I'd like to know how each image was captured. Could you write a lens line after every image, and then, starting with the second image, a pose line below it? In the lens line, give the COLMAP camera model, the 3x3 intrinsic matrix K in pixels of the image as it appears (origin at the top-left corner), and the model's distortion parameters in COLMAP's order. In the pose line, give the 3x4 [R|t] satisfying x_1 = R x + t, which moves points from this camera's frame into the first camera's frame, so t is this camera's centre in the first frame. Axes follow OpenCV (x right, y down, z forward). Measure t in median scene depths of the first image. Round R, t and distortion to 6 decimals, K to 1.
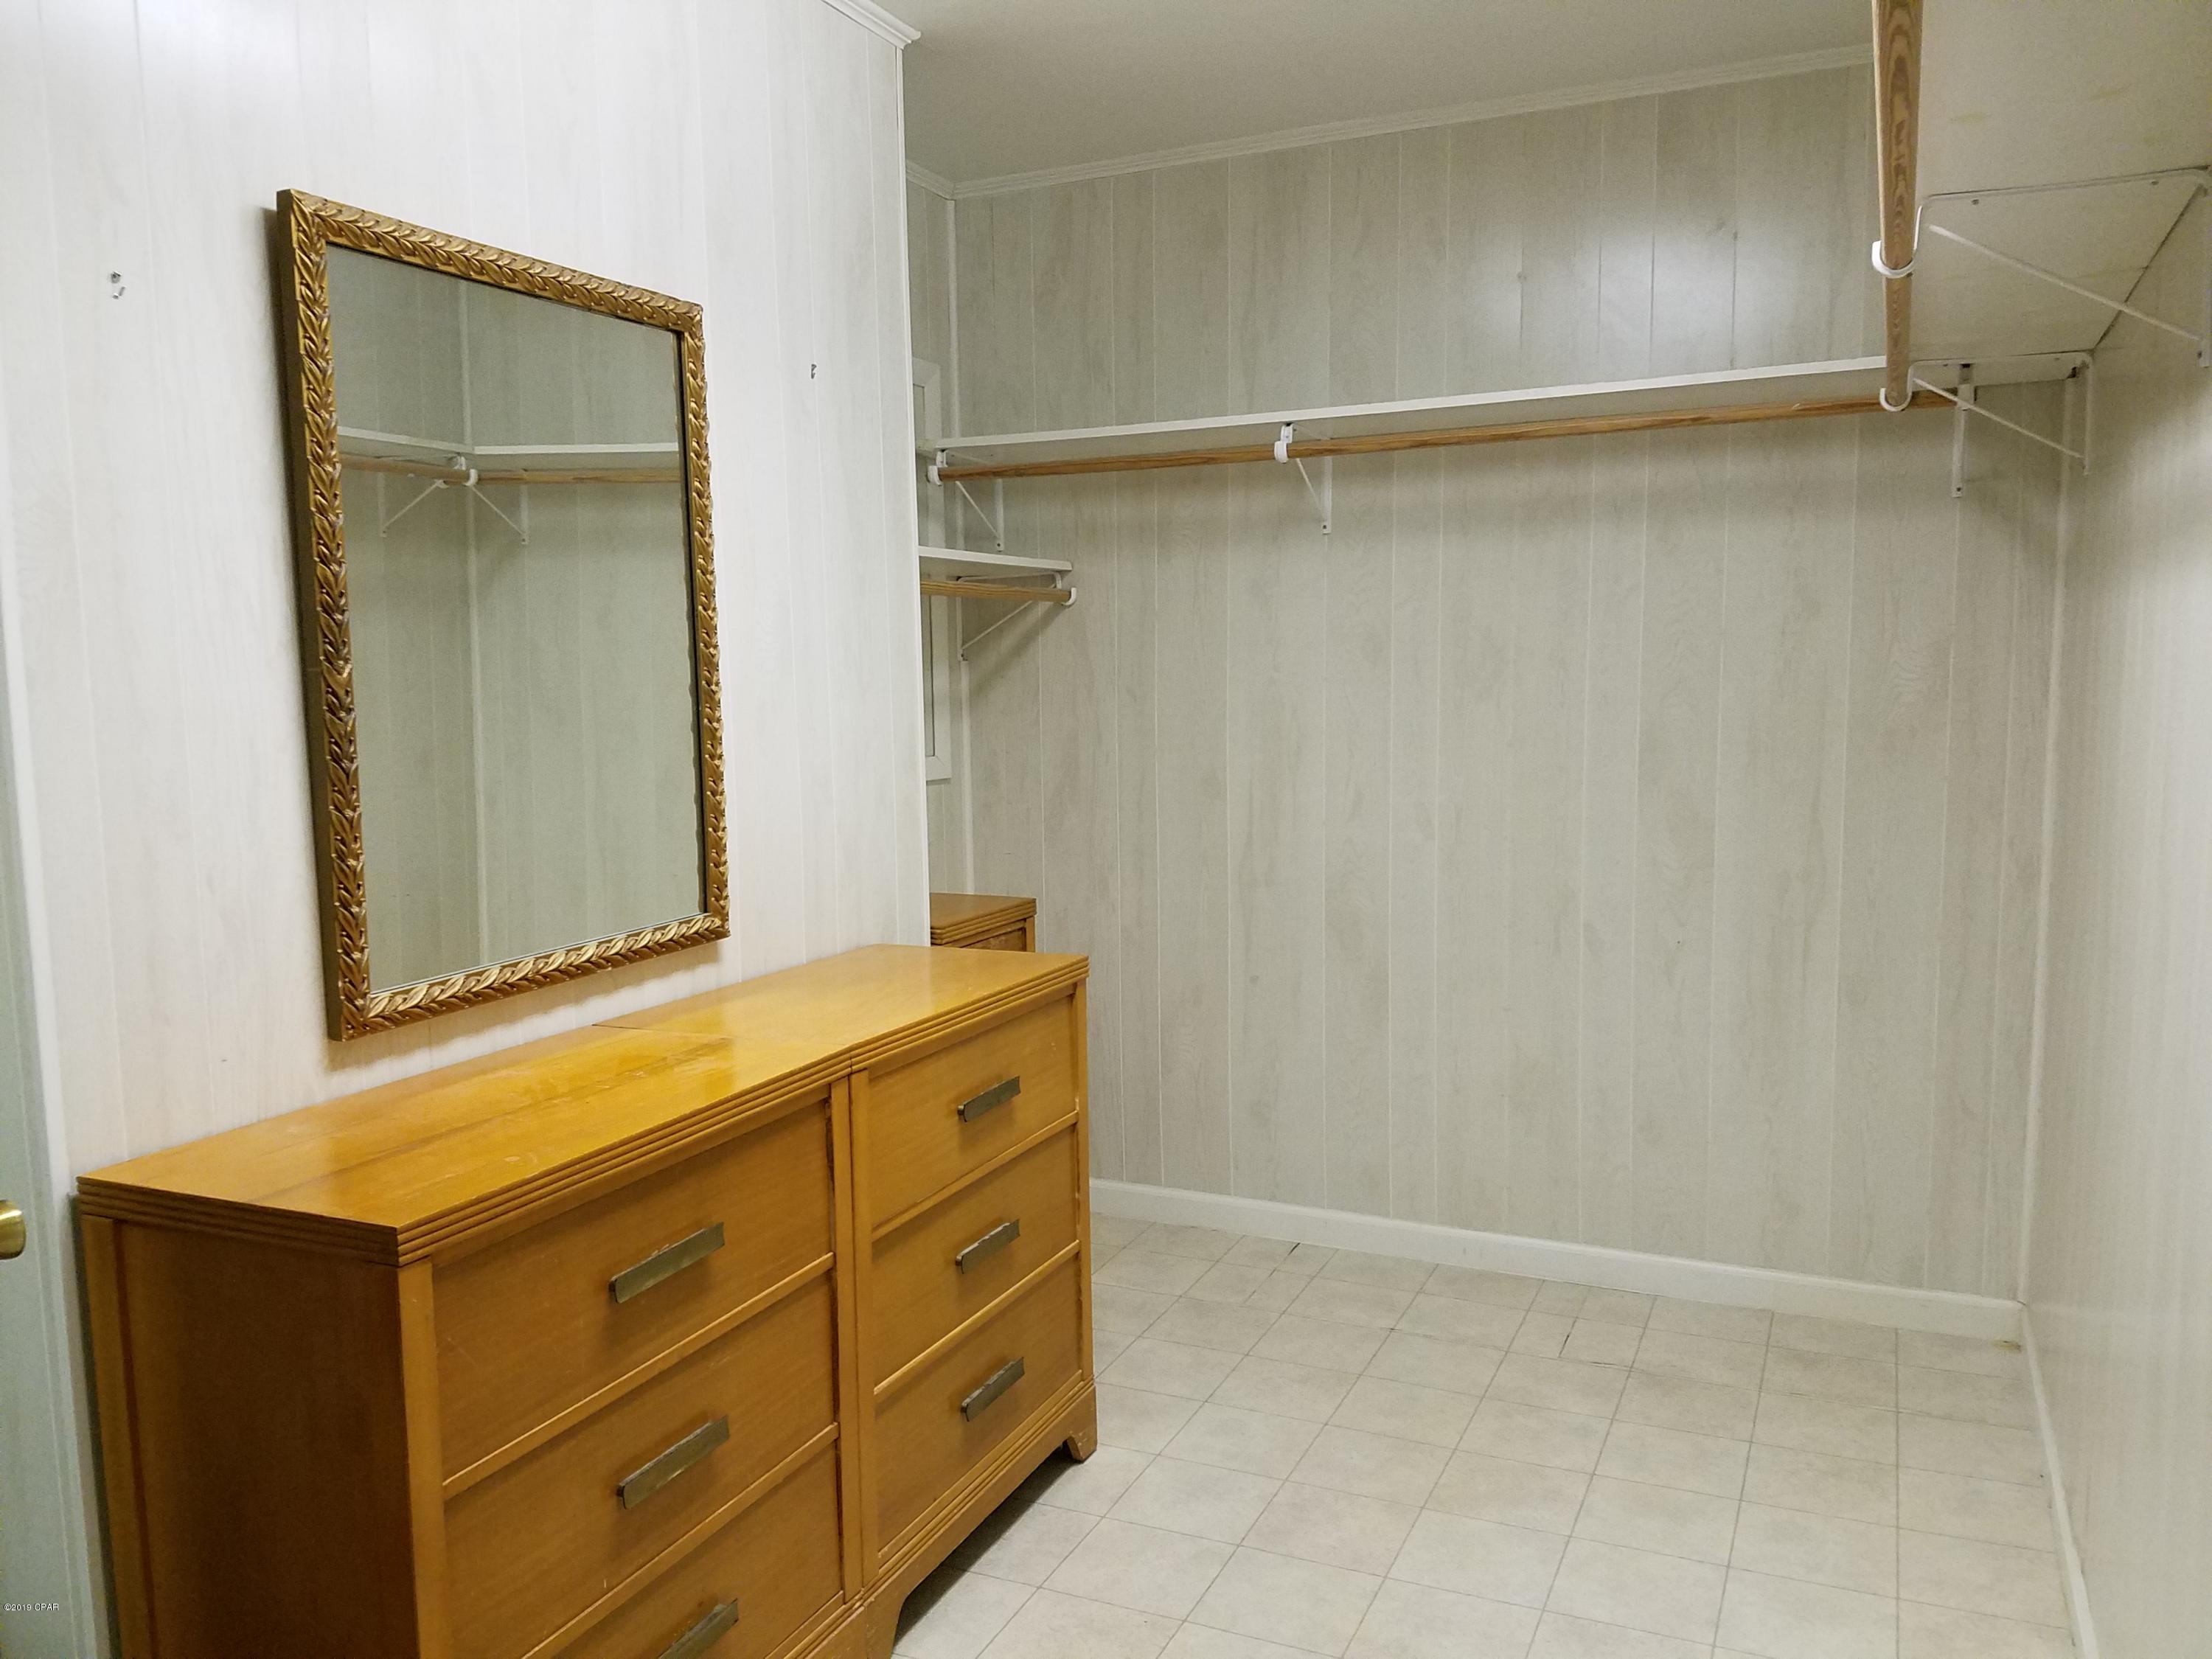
lens RADIAL K [[1707.9, 0, 1106.0], [0, 1707.9, 829.5], [0, 0, 1]] dist [0.006665, 0.004650]
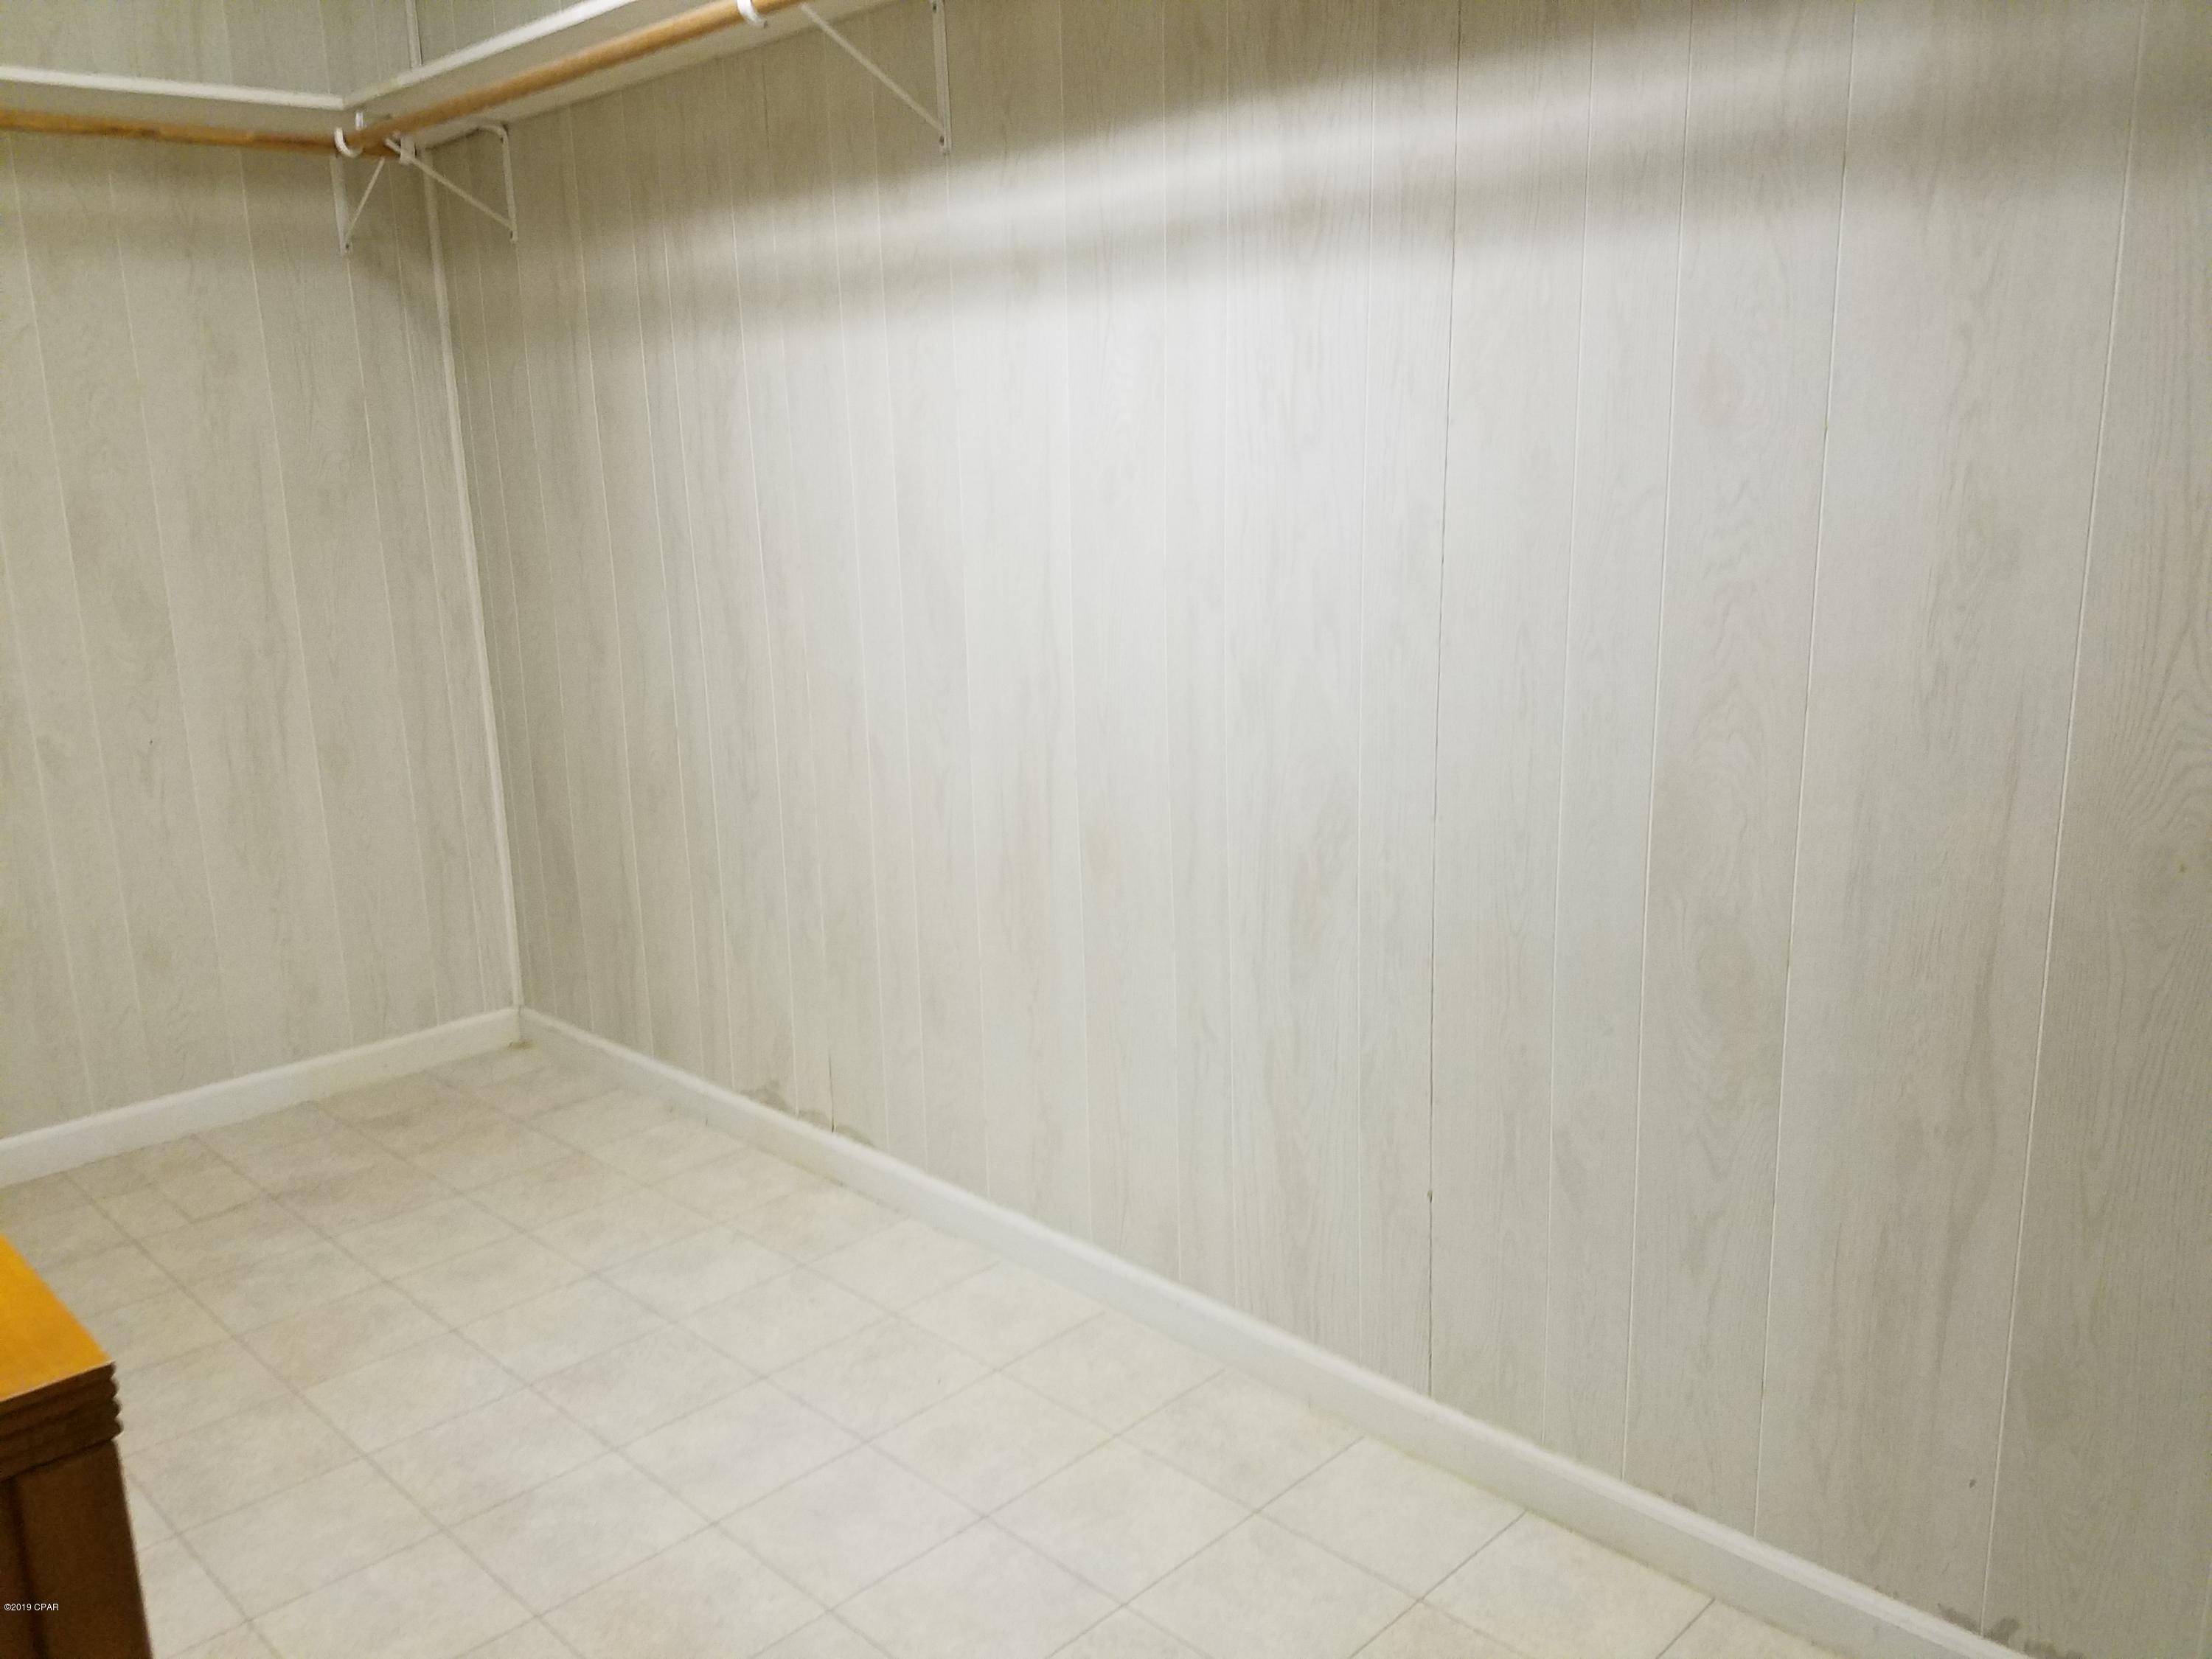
lens RADIAL K [[1669.6, 0, 1106.0], [0, 1669.6, 829.5], [0, 0, 1]] dist [0.001709, -0.083658]
pose [[0.334963, -0.202387, 0.920239, -0.312980], [0.106163, 0.978546, 0.176568, 0.011960], [-0.936231, 0.038552, 0.349263, 0.252953]]
